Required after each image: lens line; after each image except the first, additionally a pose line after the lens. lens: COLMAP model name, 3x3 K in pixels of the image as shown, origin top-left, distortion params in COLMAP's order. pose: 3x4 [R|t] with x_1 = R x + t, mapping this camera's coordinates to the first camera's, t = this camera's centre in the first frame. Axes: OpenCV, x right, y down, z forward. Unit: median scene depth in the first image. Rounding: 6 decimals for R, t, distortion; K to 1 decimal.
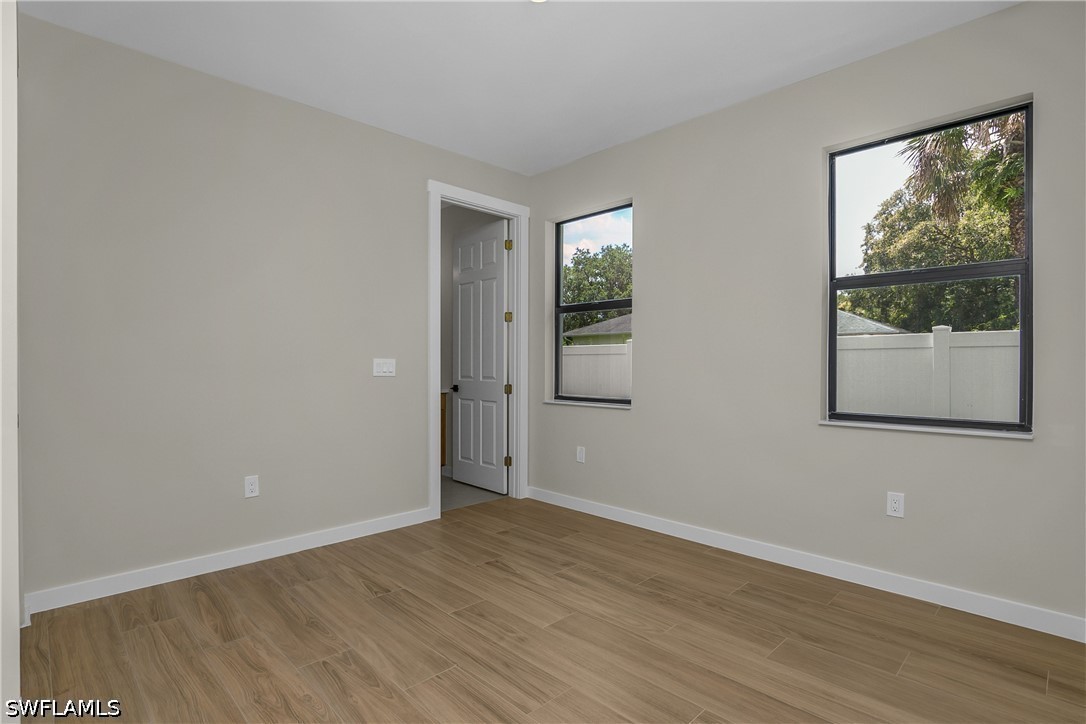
lens RADIAL K [[536.8, 0, 541.8], [0, 536.8, 366.3], [0, 0, 1]] dist [-0.018844, 0.000954]
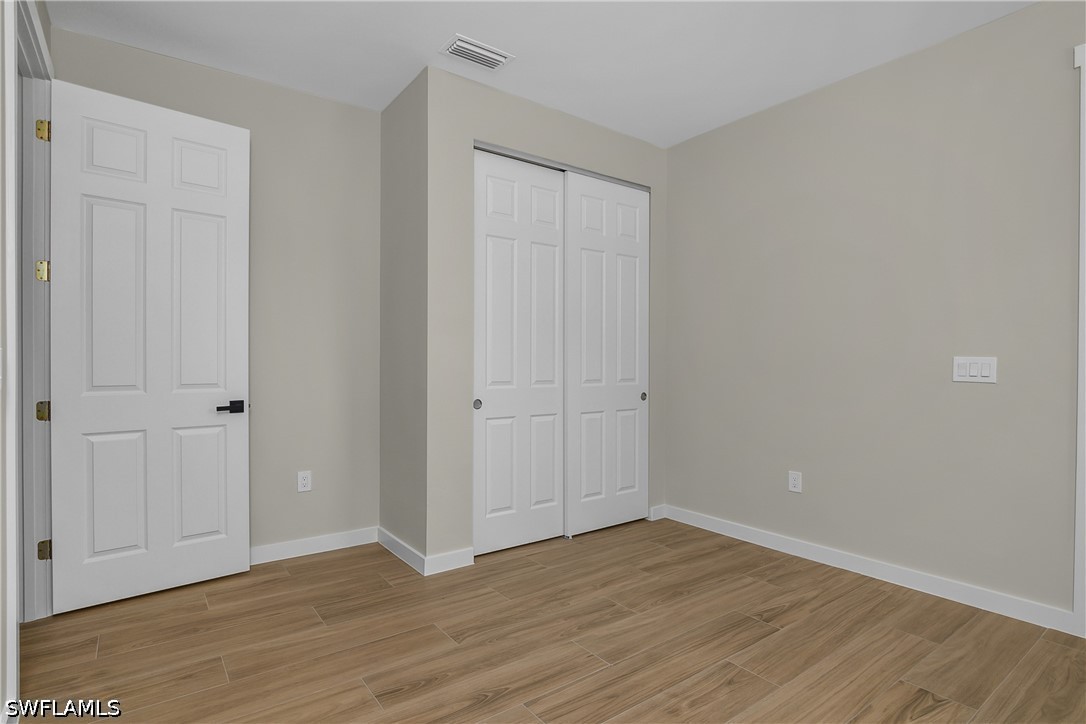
lens RADIAL K [[536.8, 0, 541.8], [0, 536.8, 366.3], [0, 0, 1]] dist [-0.018844, 0.000954]
pose [[-0.125381, 0.008183, -0.992075, 0.668976], [-0.006179, 0.999940, 0.009029, -0.005021], [0.992089, 0.007262, -0.125323, 0.789194]]
